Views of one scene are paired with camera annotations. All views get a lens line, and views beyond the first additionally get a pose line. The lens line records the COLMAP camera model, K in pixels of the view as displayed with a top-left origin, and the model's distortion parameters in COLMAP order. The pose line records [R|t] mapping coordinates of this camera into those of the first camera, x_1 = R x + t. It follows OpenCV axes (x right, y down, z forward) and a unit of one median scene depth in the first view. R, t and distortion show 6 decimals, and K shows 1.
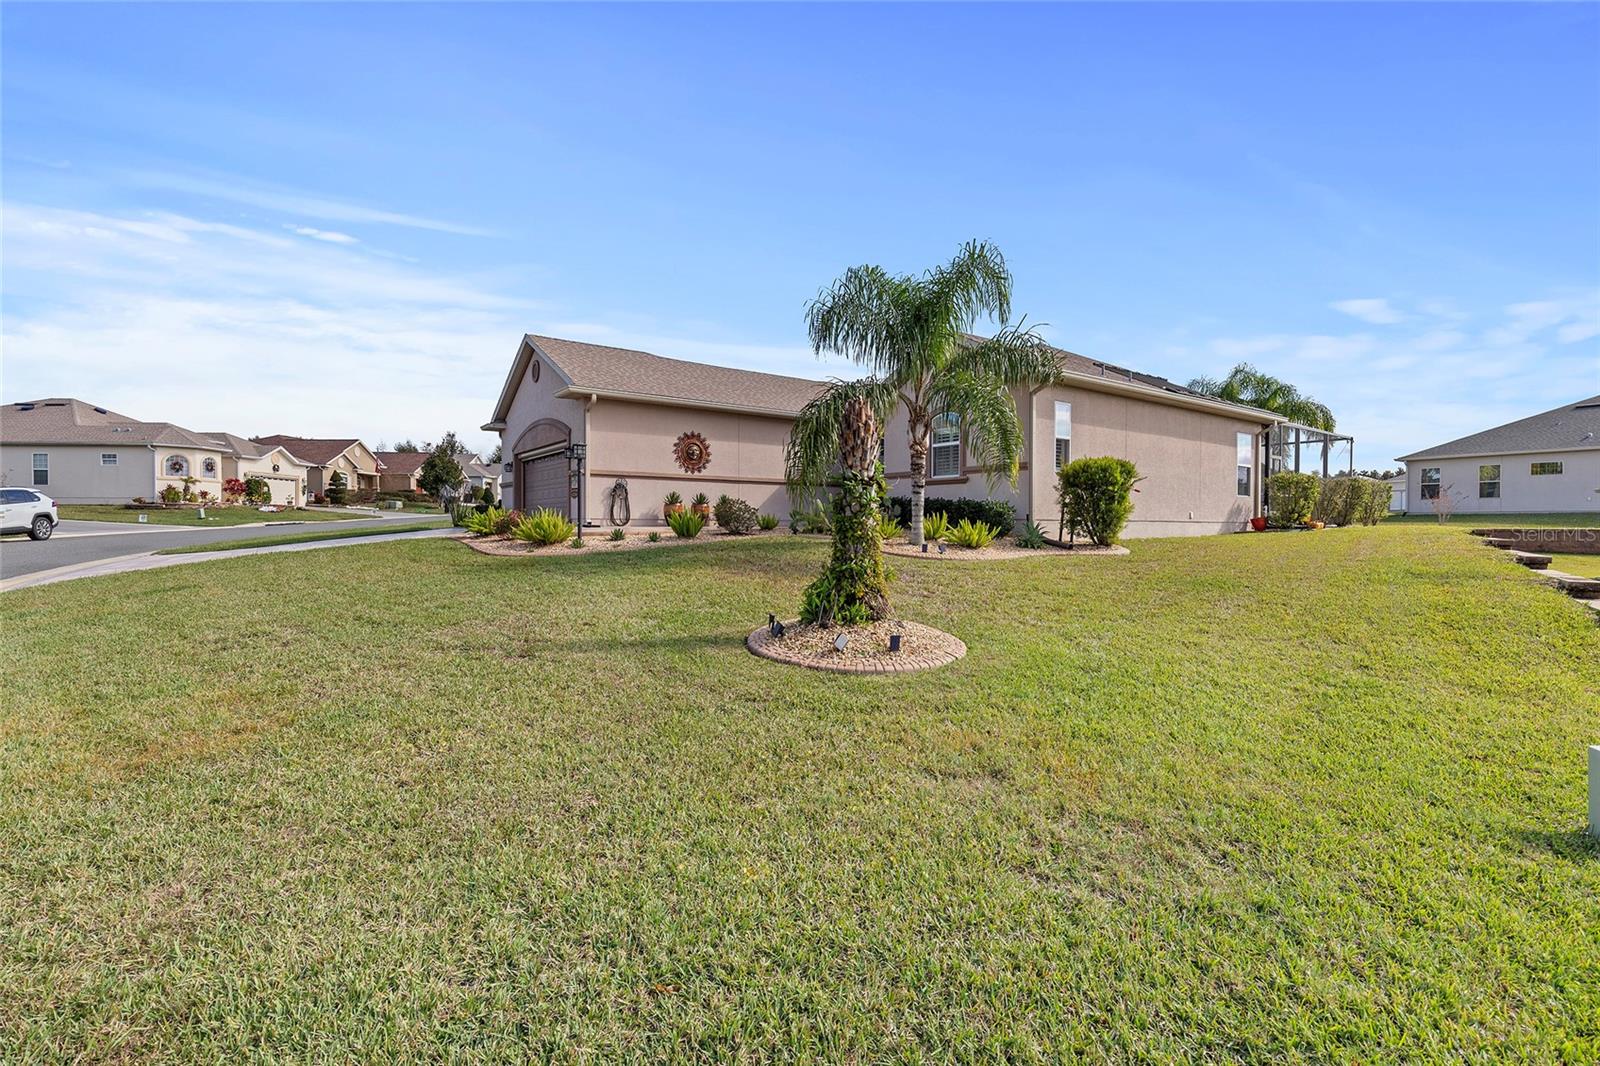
lens RADIAL K [[718.2, 0, 802.1], [0, 718.2, 527.1], [0, 0, 1]] dist [0.002399, 0.000094]
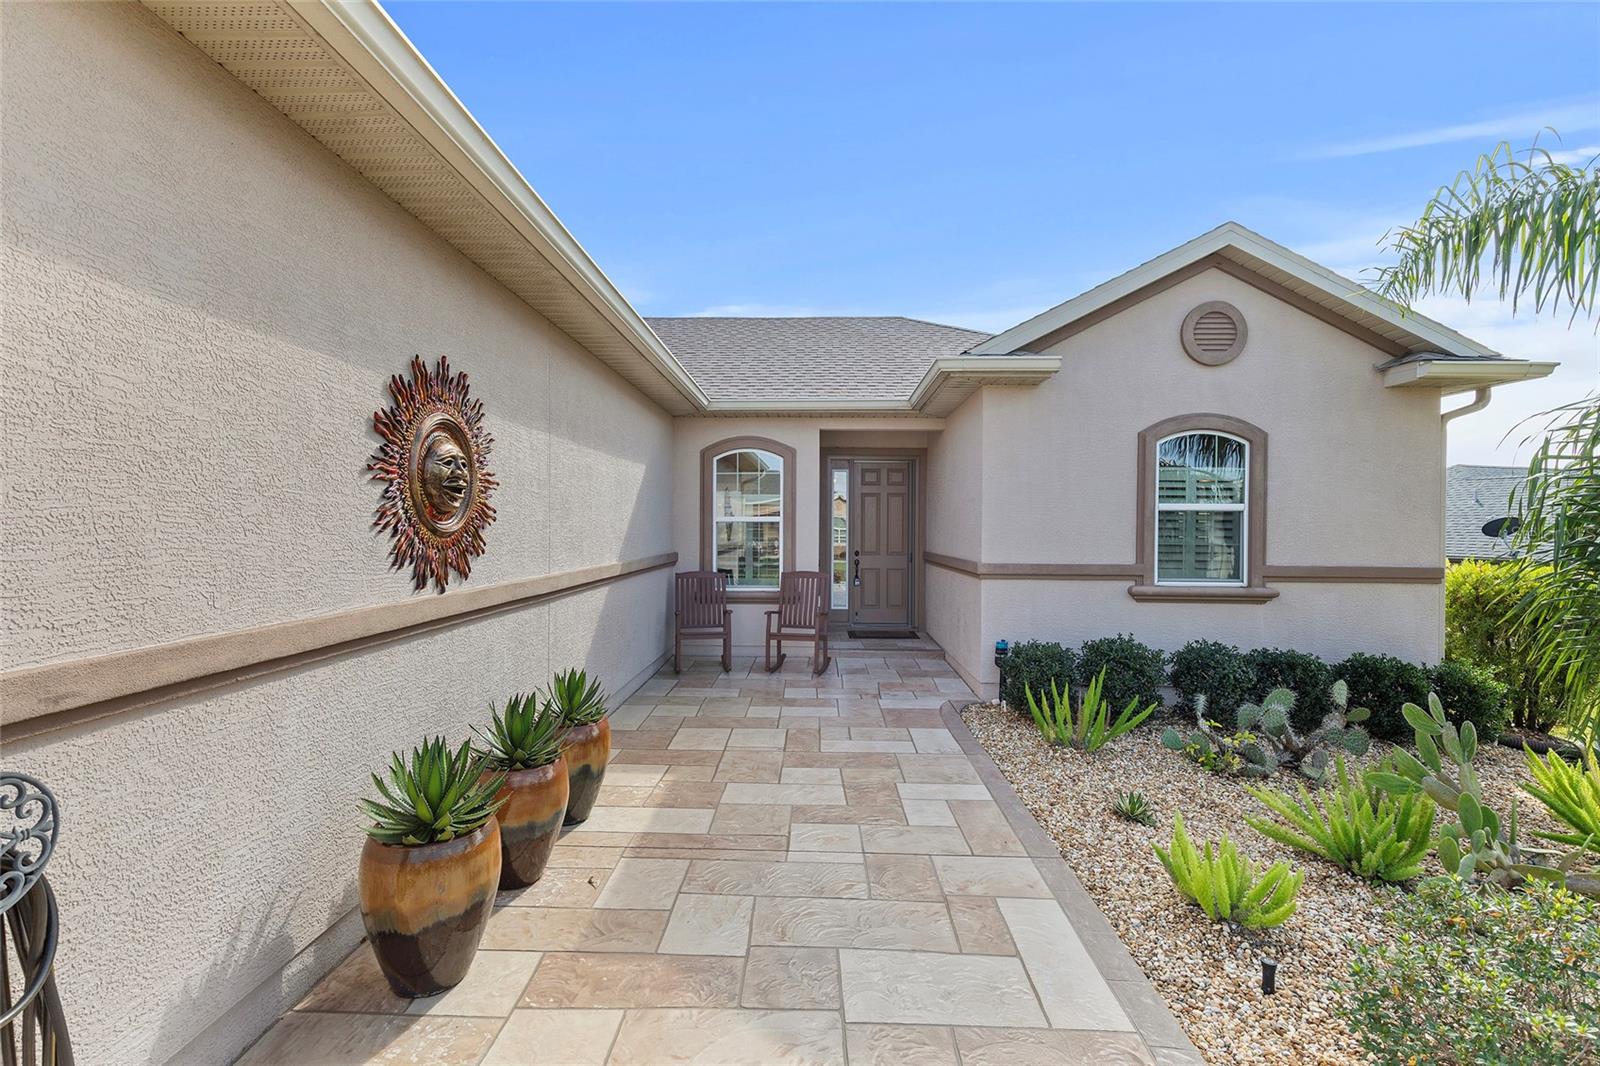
lens RADIAL K [[718.2, 0, 802.1], [0, 718.2, 527.1], [0, 0, 1]] dist [0.002399, 0.000094]
pose [[0.606391, 0.001305, 0.795166, -0.247968], [-0.003438, 0.999994, 0.000980, -0.093252], [-0.795159, -0.003328, 0.606392, 0.833591]]
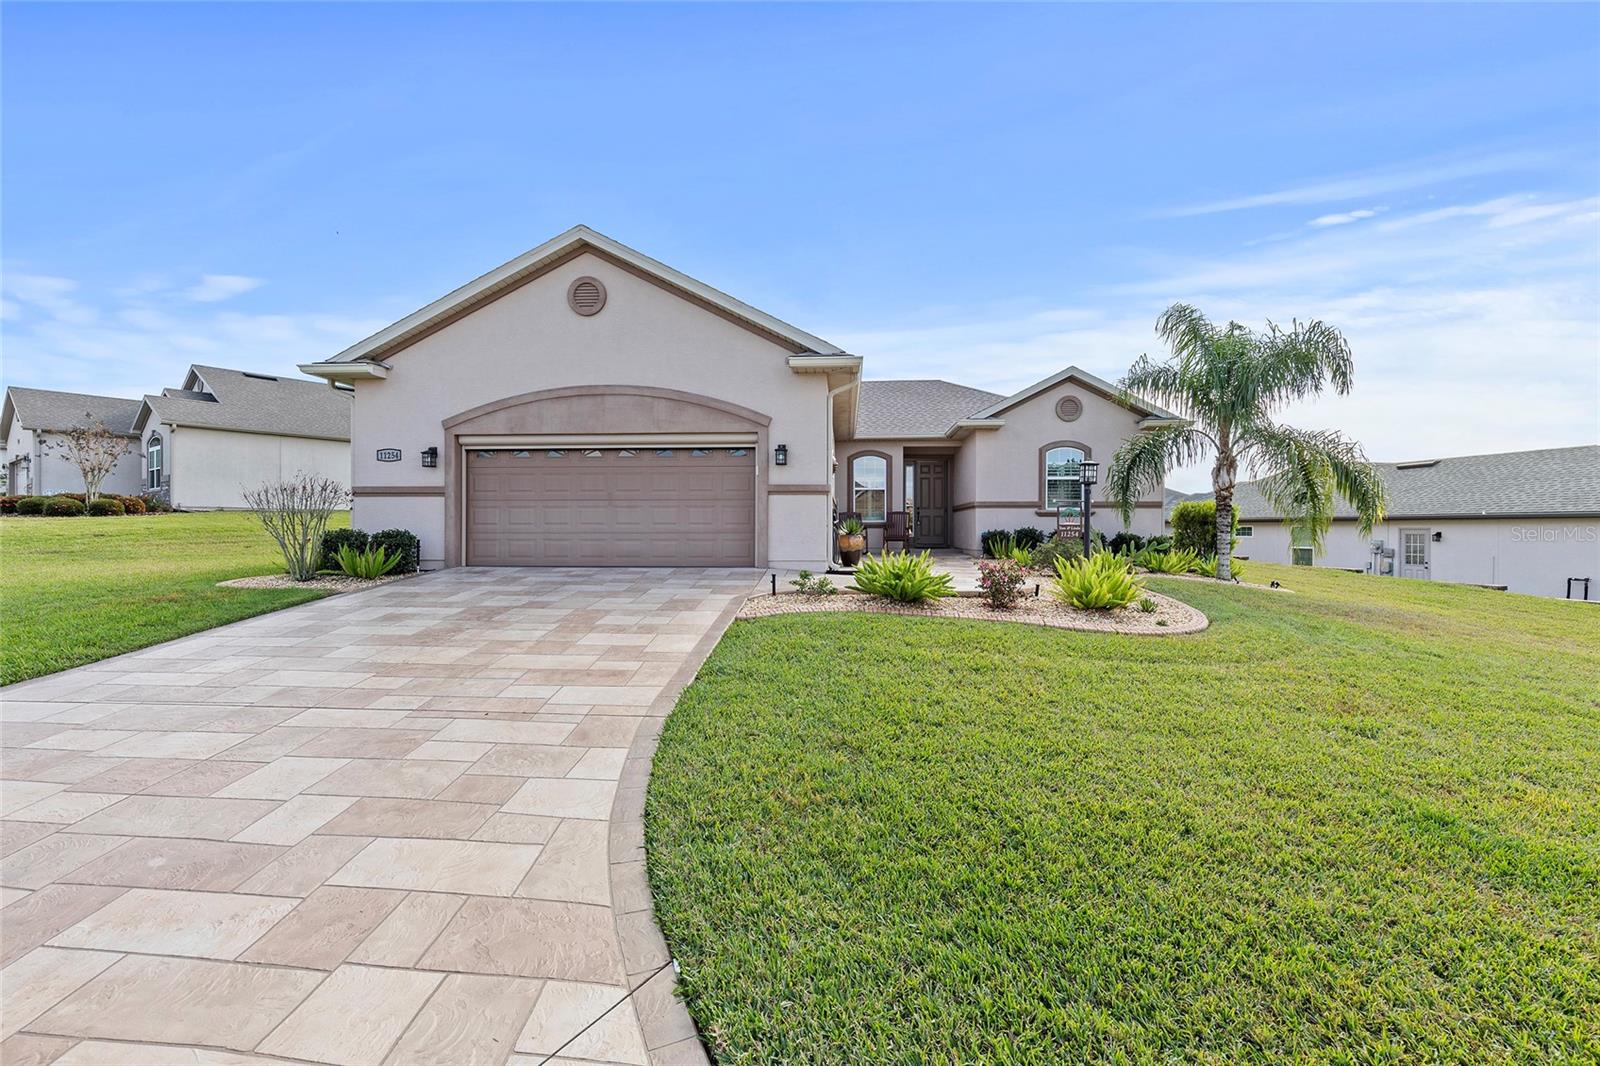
lens RADIAL K [[718.2, 0, 802.1], [0, 718.2, 527.1], [0, 0, 1]] dist [0.002399, 0.000094]
pose [[0.638286, 0.000970, 0.769799, -0.761065], [0.001709, 0.999995, -0.002676, -0.038229], [-0.769797, 0.003023, 0.638281, 0.561514]]
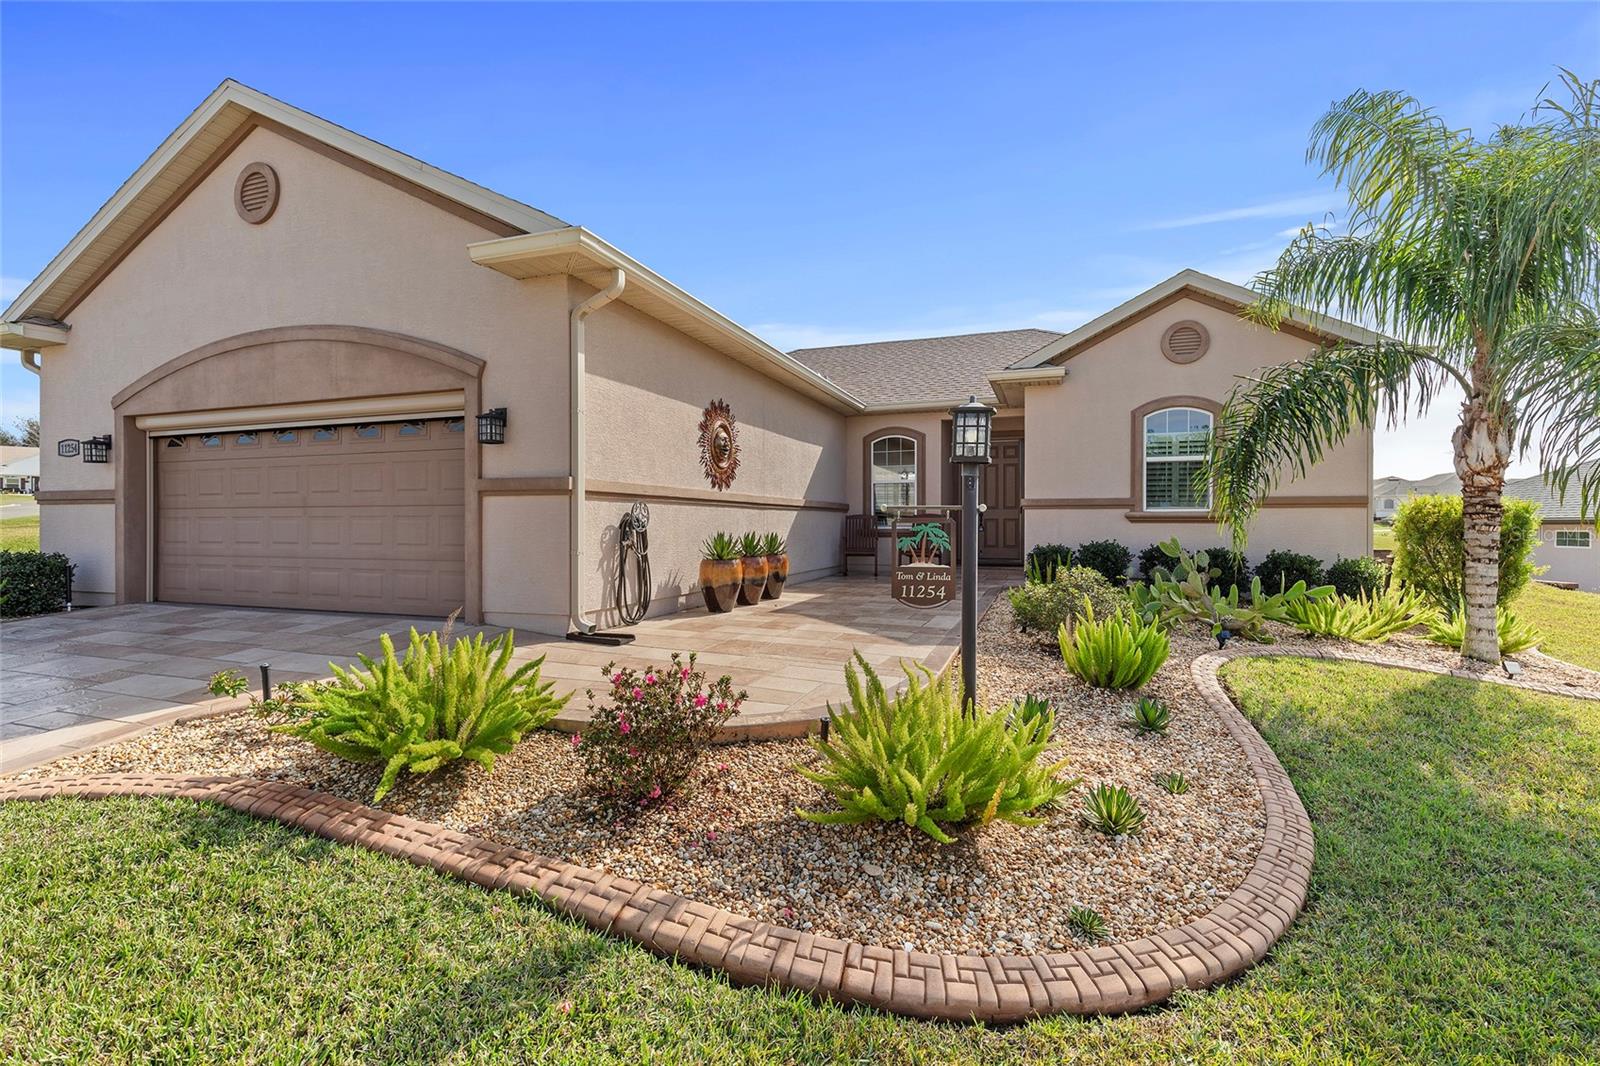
lens RADIAL K [[718.2, 0, 802.1], [0, 718.2, 527.1], [0, 0, 1]] dist [0.002399, 0.000094]
pose [[0.826912, -0.004439, 0.562313, -0.380916], [0.002566, 0.999988, 0.004121, -0.053412], [-0.562325, -0.001965, 0.826914, 0.594448]]
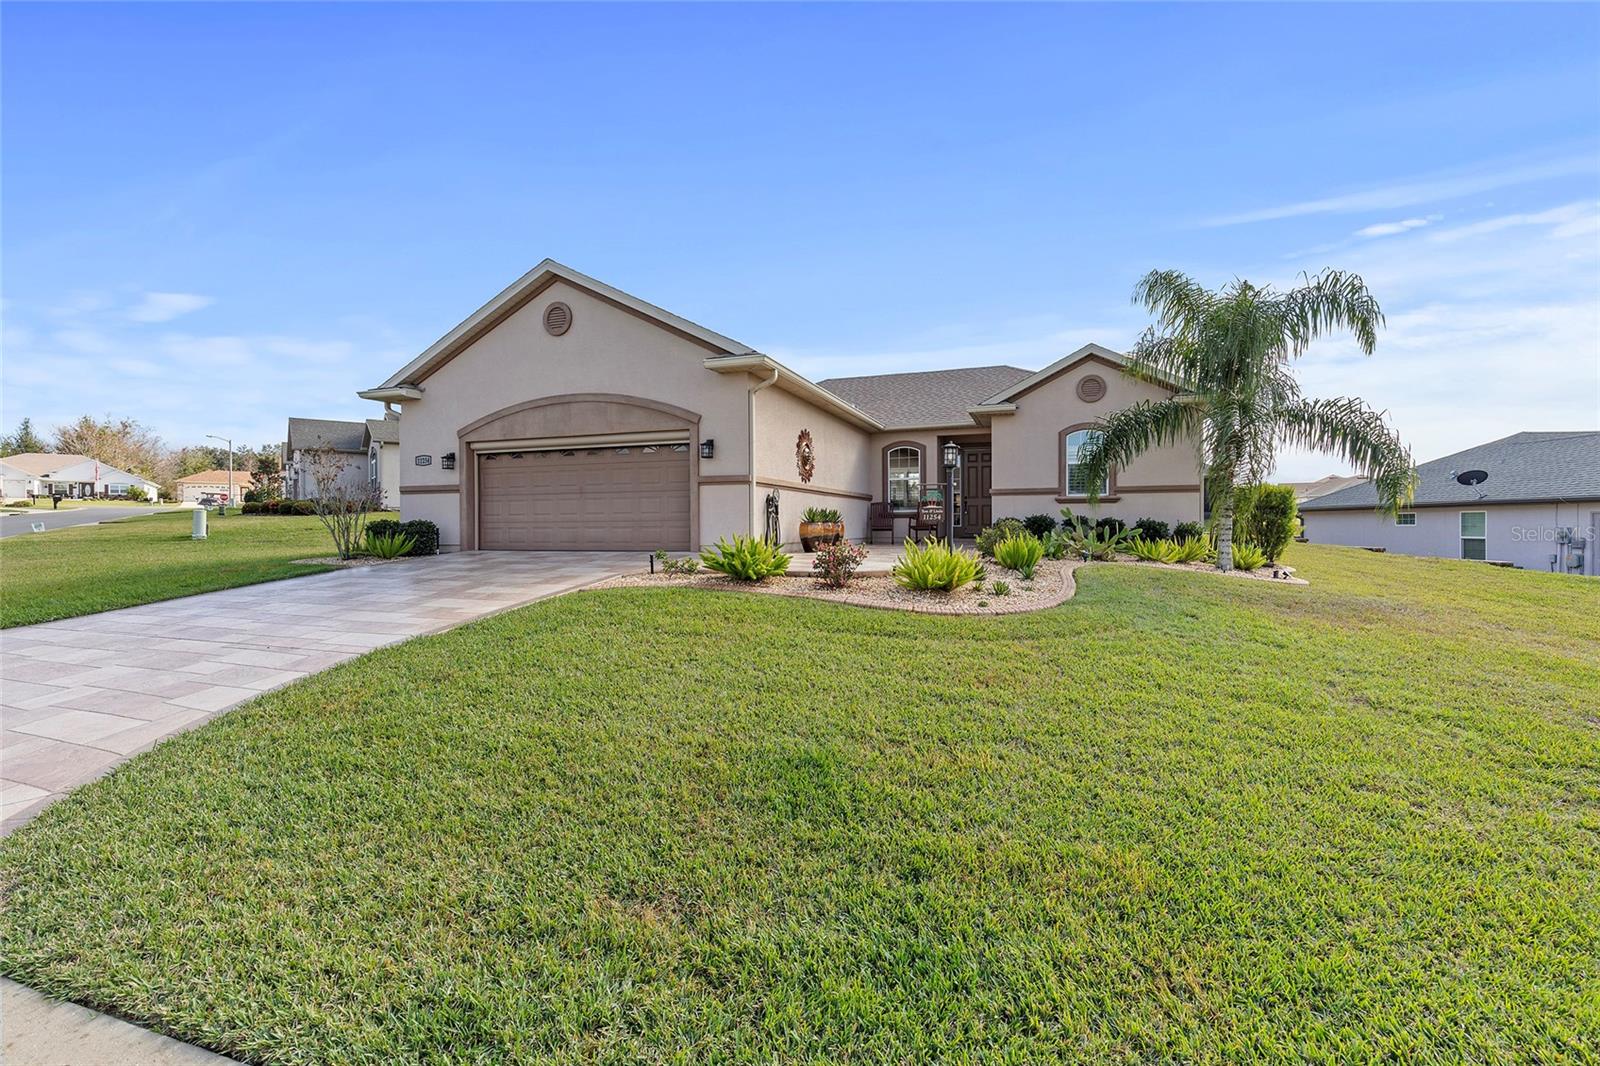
lens RADIAL K [[718.2, 0, 802.1], [0, 718.2, 527.1], [0, 0, 1]] dist [0.002399, 0.000094]
pose [[0.822656, -0.008040, 0.568483, -0.614524], [0.009014, 0.999959, 0.001098, -0.028371], [-0.568468, 0.004221, 0.822695, 0.366396]]
